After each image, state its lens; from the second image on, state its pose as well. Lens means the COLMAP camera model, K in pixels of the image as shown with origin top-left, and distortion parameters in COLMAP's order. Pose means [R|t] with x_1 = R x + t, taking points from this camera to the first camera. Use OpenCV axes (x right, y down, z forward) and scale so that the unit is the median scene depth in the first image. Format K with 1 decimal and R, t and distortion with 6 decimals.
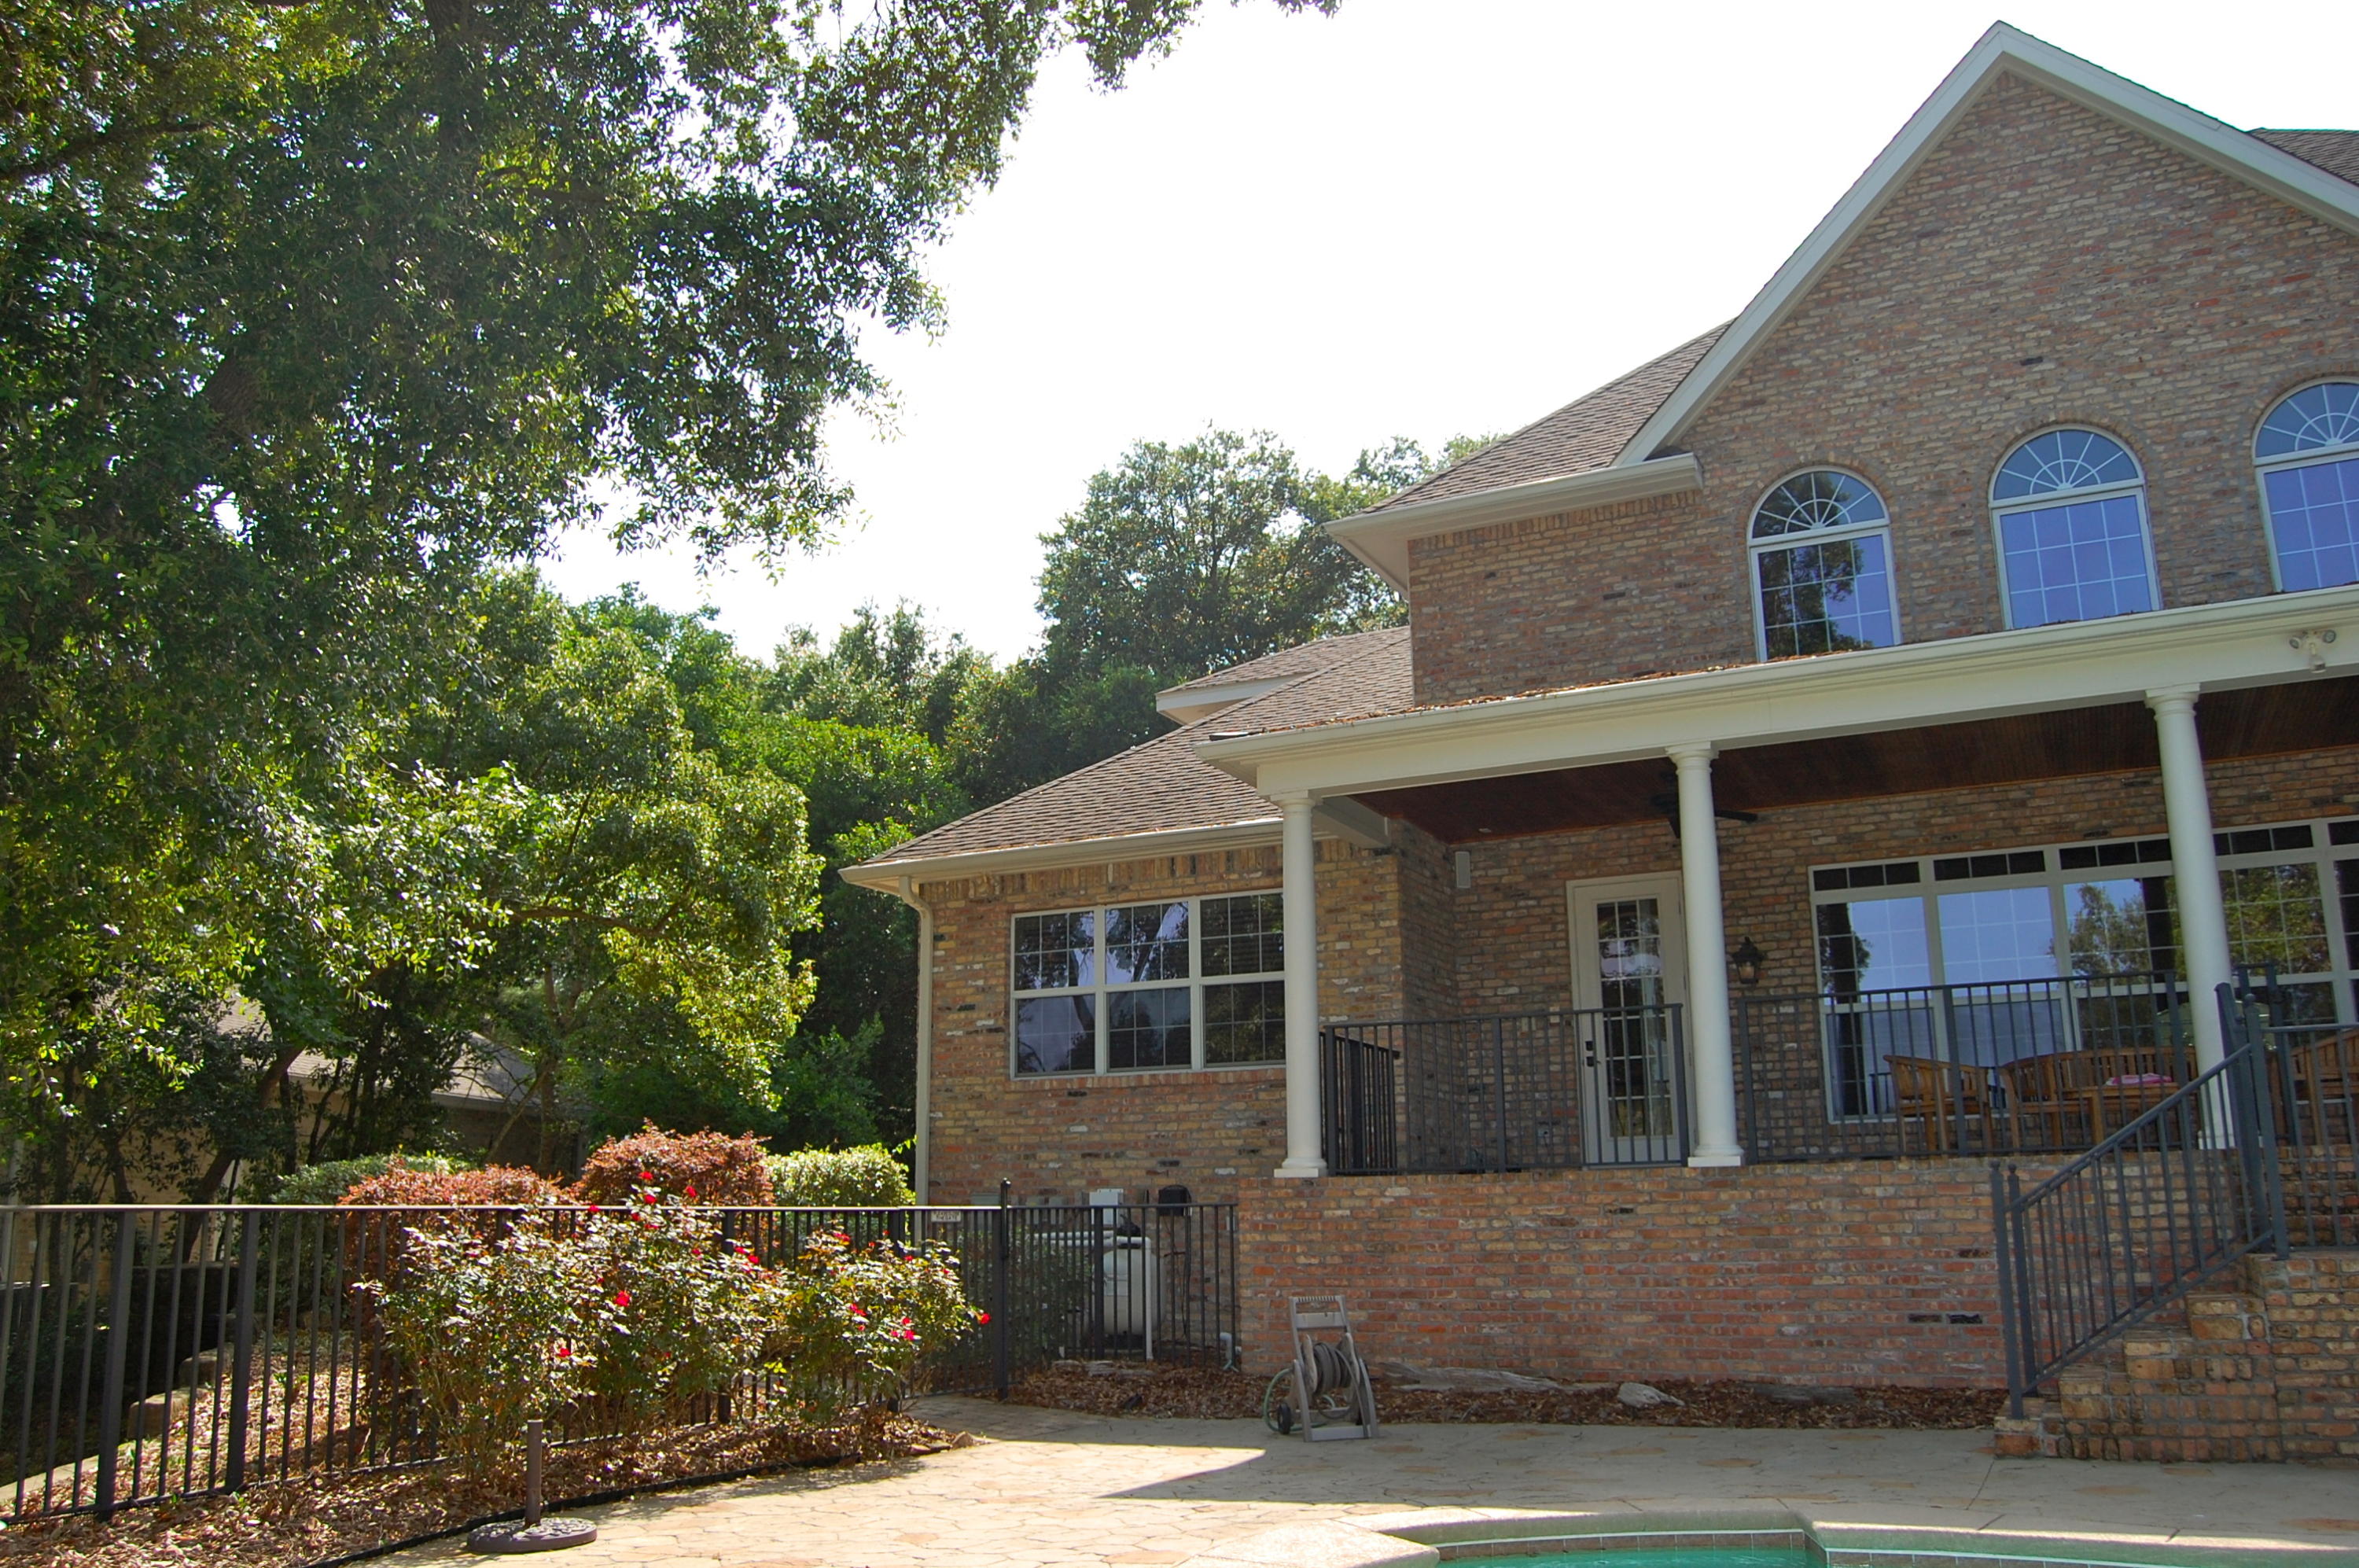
lens RADIAL K [[1857.0, 0, 1162.0], [0, 1857.0, 782.1], [0, 0, 1]] dist [-0.096303, 0.038553]
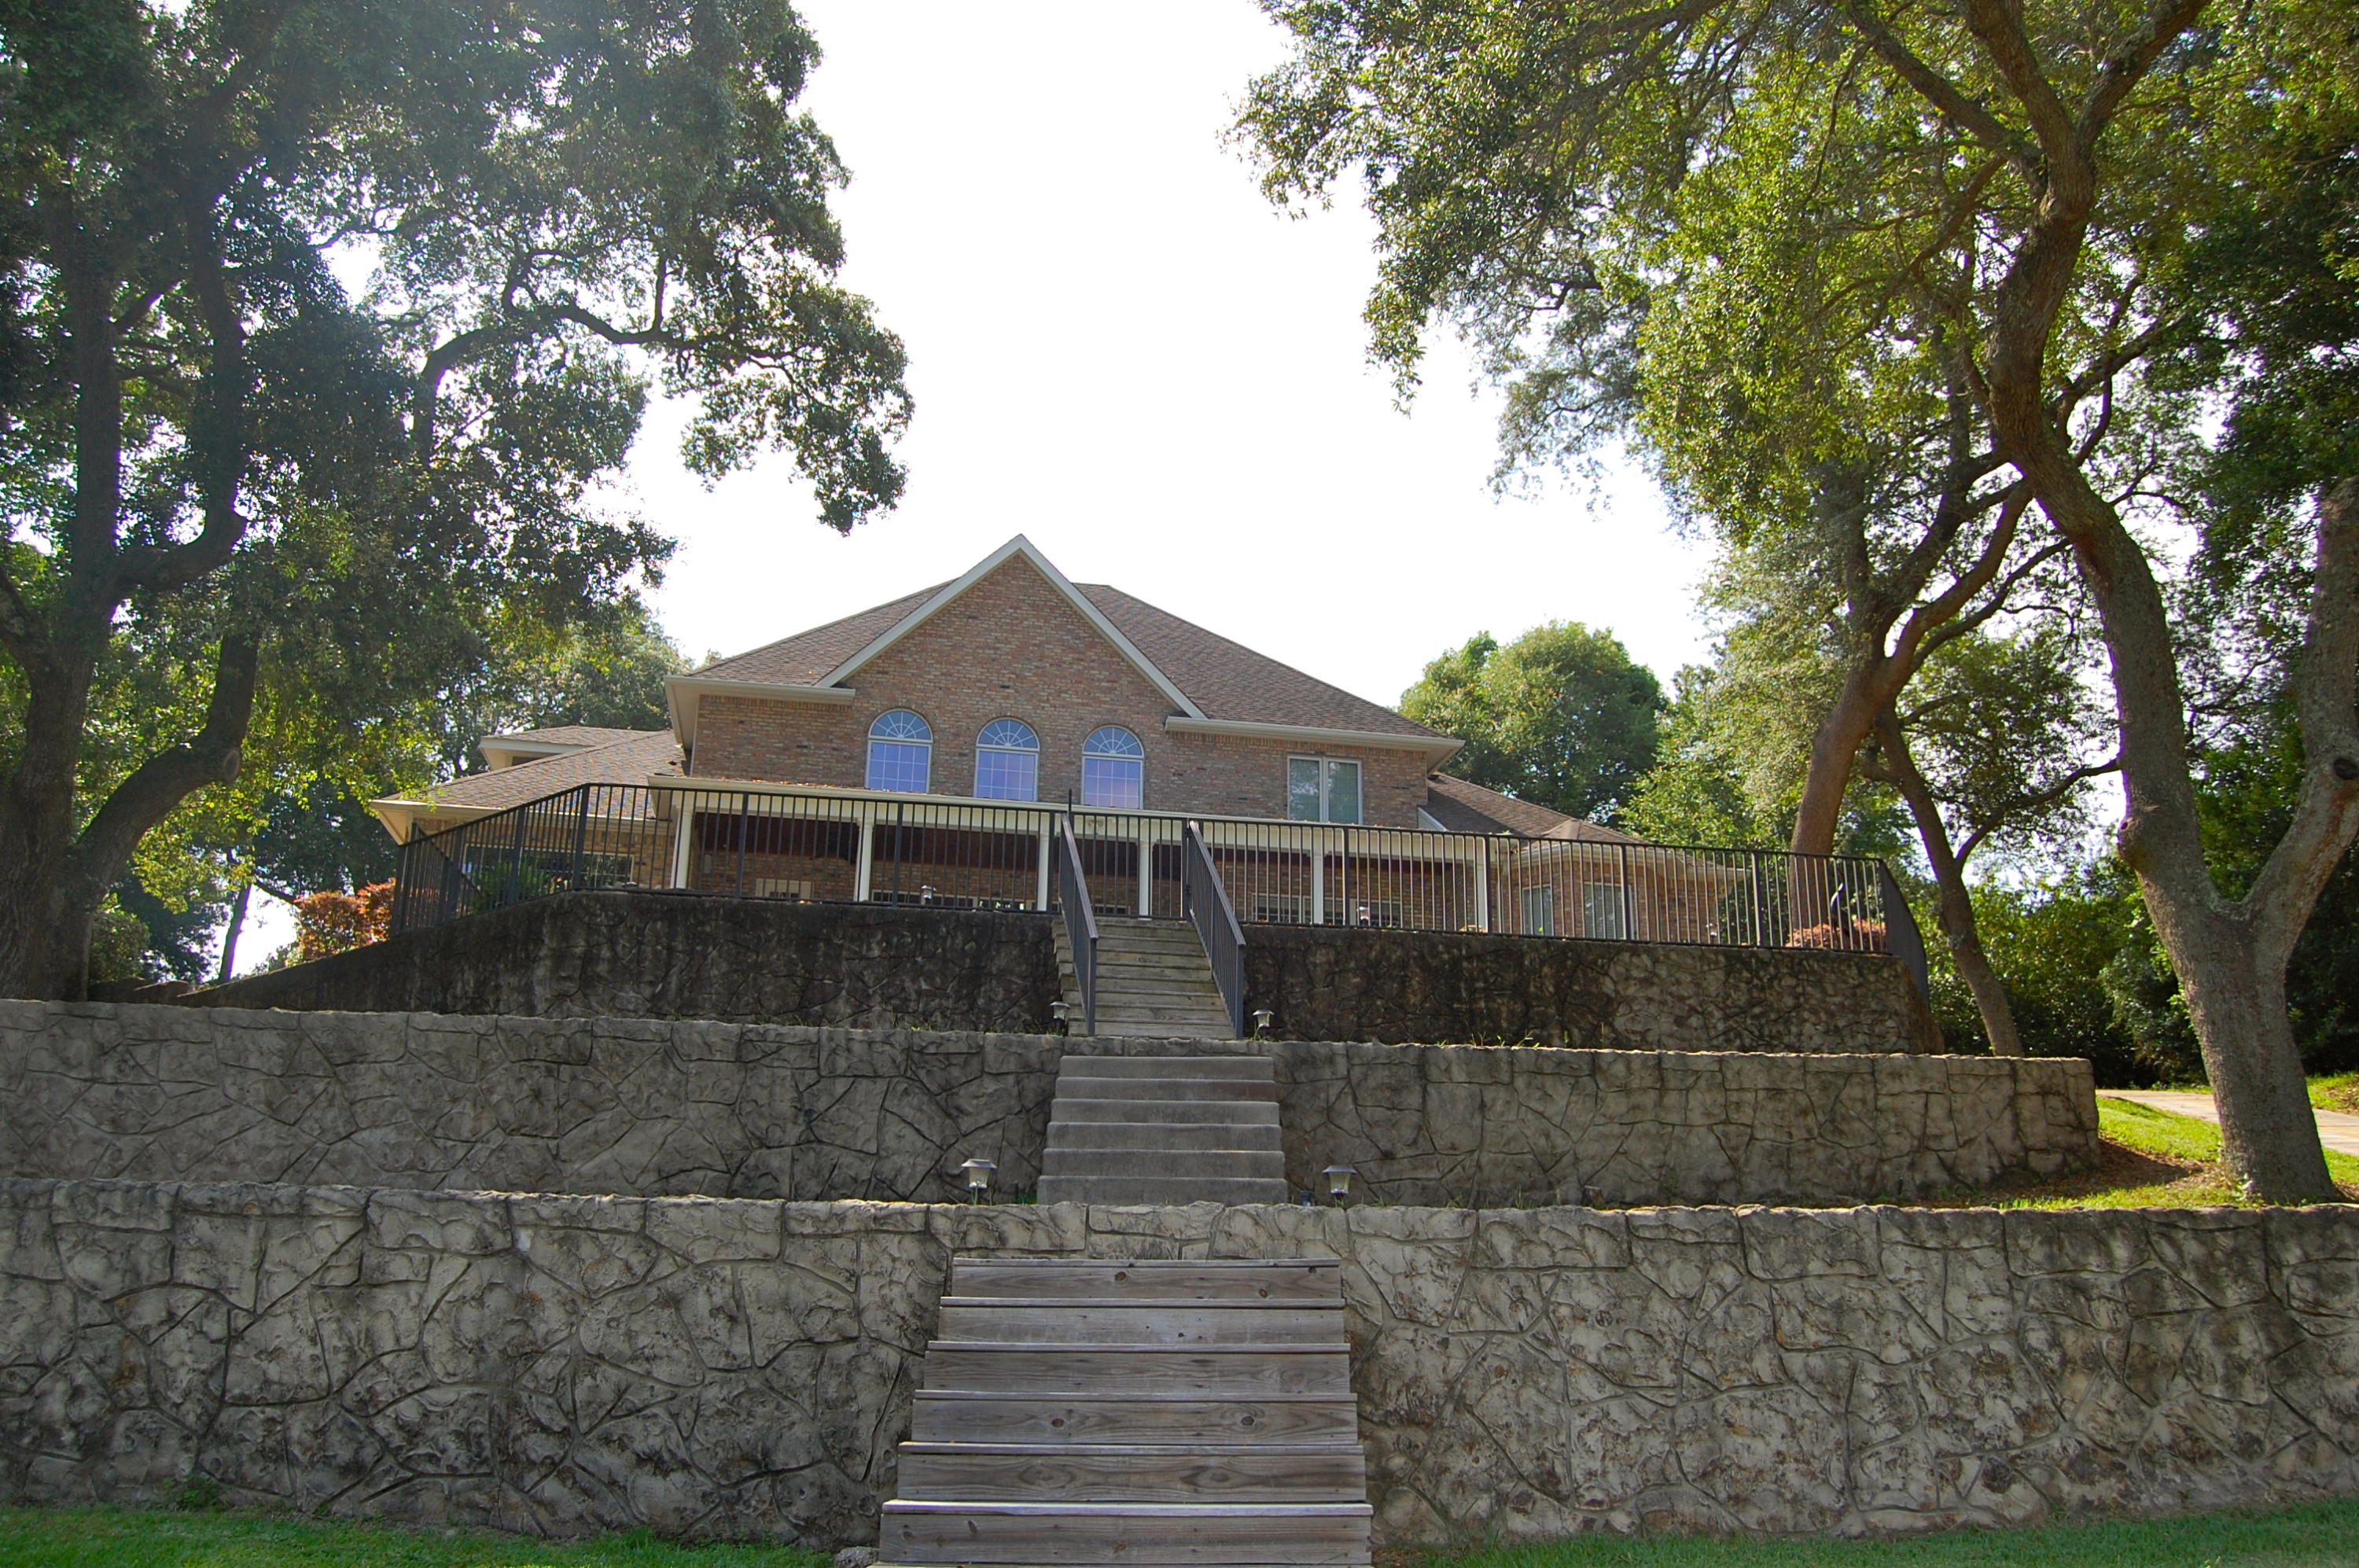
lens RADIAL K [[1857.0, 0, 1162.0], [0, 1857.0, 782.1], [0, 0, 1]] dist [-0.096303, 0.038553]
pose [[0.731913, 0.202834, 0.650509, -0.817218], [-0.148218, 0.979200, -0.138557, 0.165281], [-0.665083, 0.004995, 0.746753, -0.807867]]
